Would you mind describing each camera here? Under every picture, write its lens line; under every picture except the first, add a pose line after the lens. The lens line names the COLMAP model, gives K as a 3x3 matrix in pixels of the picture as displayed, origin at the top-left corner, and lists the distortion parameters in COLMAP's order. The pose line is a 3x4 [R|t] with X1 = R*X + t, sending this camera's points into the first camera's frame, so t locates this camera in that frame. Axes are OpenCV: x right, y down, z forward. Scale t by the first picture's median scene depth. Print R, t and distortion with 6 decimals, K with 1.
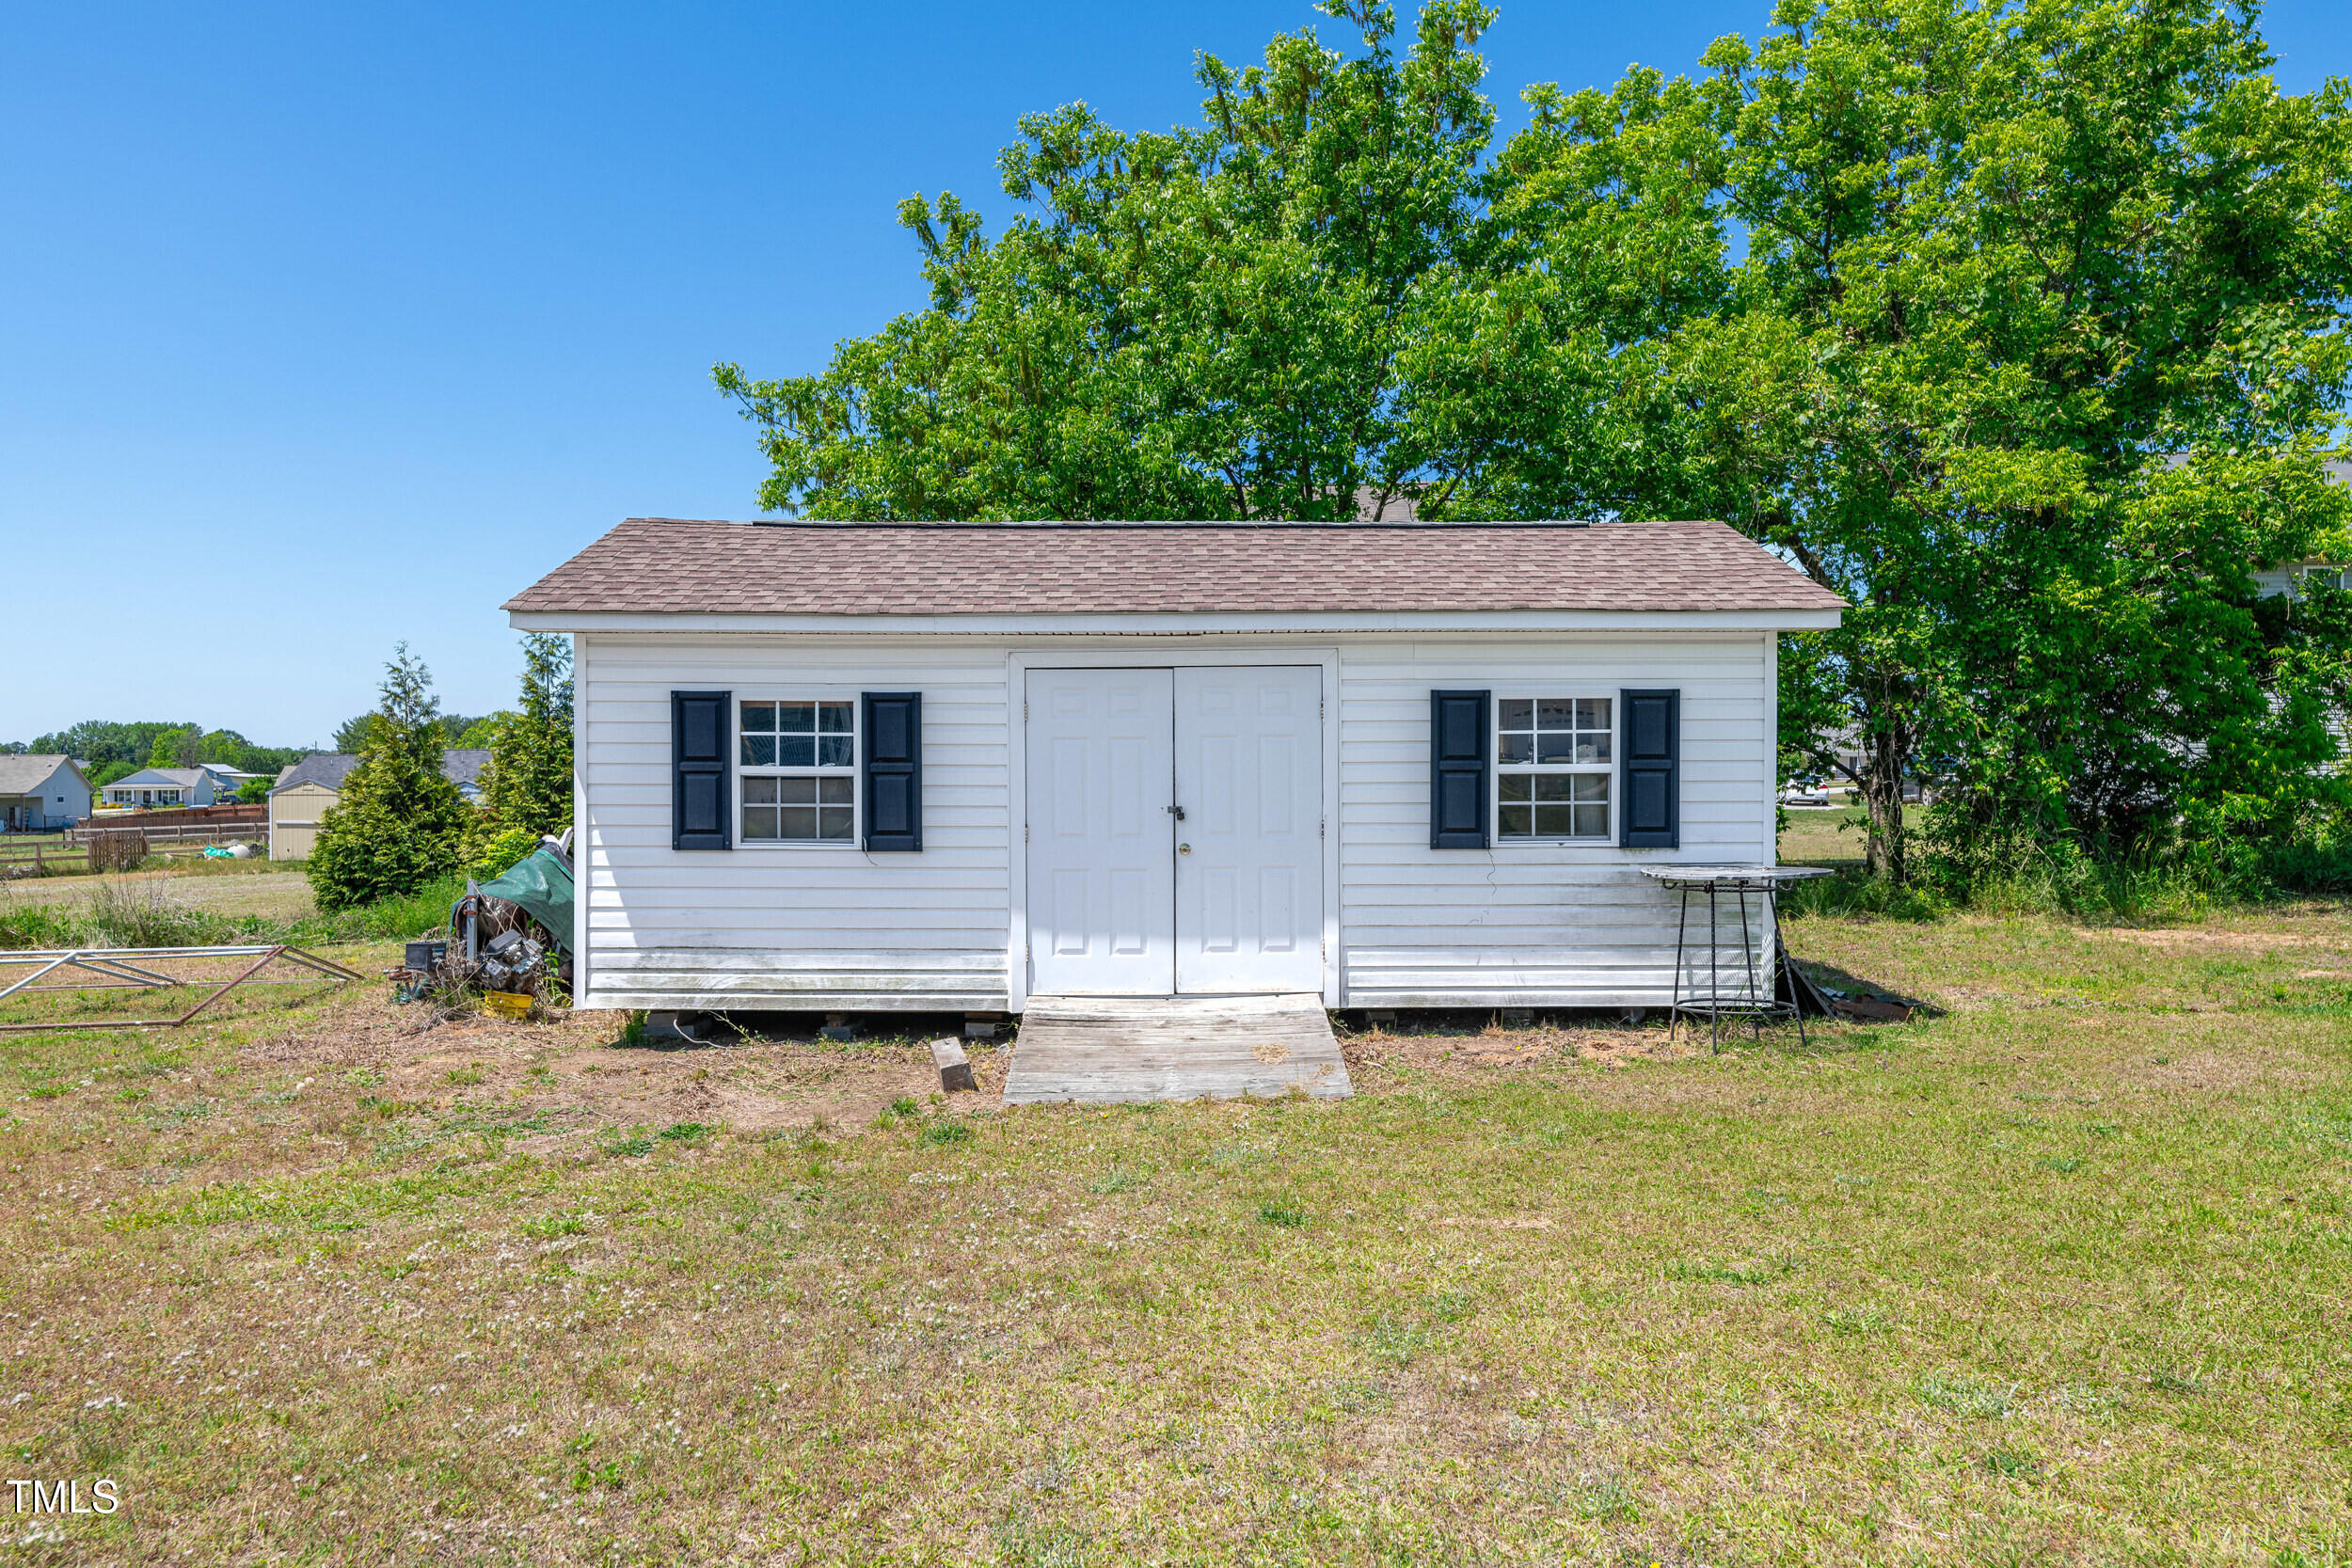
lens RADIAL K [[1580.9, 0, 1175.1], [0, 1580.9, 781.7], [0, 0, 1]] dist [0.005916, -0.000500]
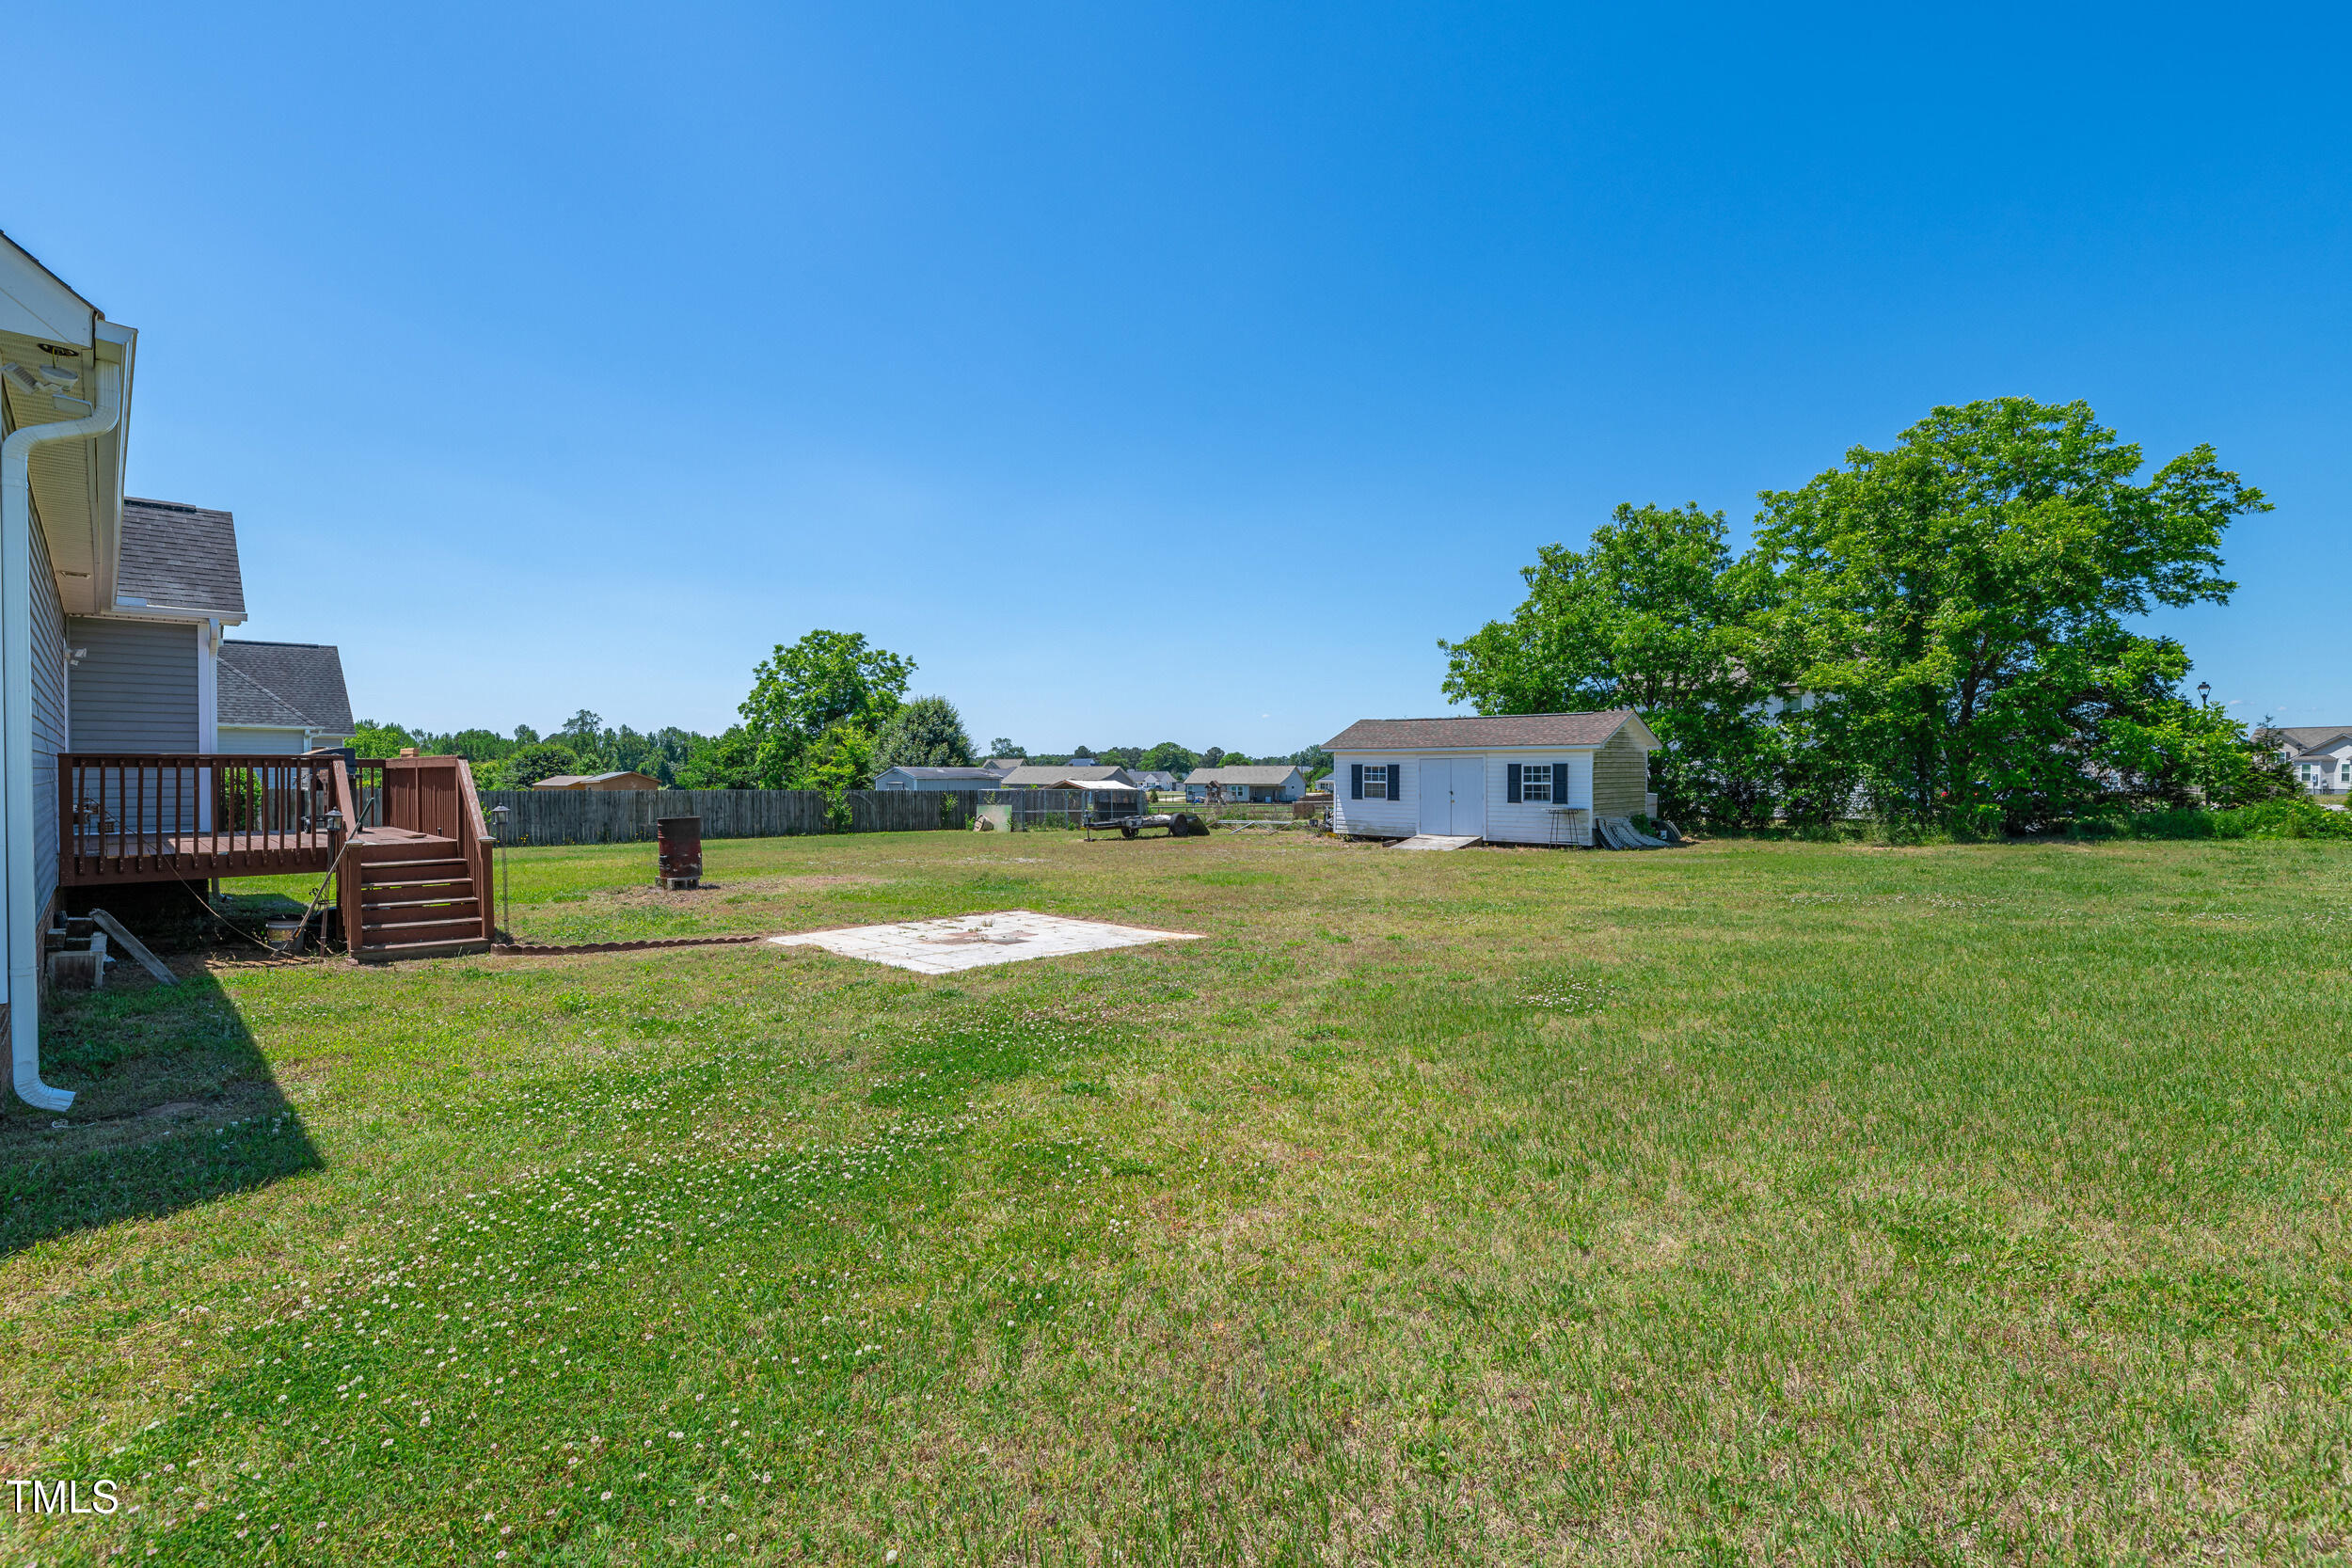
lens RADIAL K [[1580.9, 0, 1176.0], [0, 1580.9, 781.6], [0, 0, 1]] dist [0.005916, -0.000500]
pose [[0.750974, 0.009358, -0.660266, 2.210556], [-0.007283, 0.999956, 0.005889, -0.029551], [0.660292, 0.000386, 0.751009, -2.633604]]
